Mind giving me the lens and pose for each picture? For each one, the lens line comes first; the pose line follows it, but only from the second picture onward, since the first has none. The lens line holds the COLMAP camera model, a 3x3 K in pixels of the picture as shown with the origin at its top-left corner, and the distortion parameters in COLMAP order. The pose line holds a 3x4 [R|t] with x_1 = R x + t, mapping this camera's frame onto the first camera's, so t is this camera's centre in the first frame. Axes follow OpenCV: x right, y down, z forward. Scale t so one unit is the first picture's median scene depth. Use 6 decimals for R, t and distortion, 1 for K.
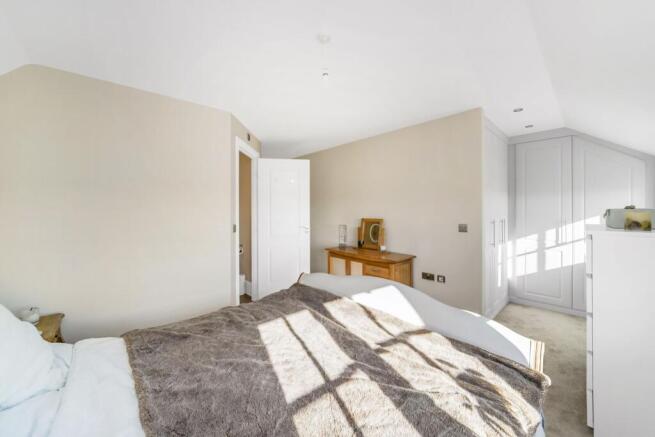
lens RADIAL K [[237.4, 0, 328.4], [0, 237.4, 211.0], [0, 0, 1]] dist [0.000025, 0.000009]
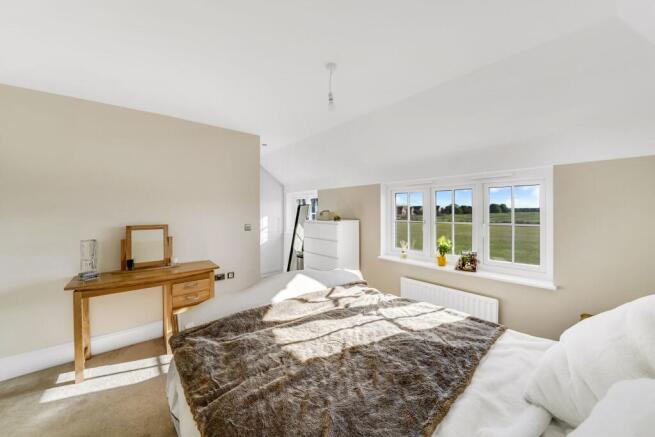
lens RADIAL K [[237.4, 0, 328.4], [0, 237.4, 211.0], [0, 0, 1]] dist [0.000025, 0.000009]
pose [[0.043145, 0.005682, 0.999053, -0.941737], [0.004652, 0.999972, -0.005888, -0.007995], [-0.999058, 0.004902, 0.043117, 0.753330]]
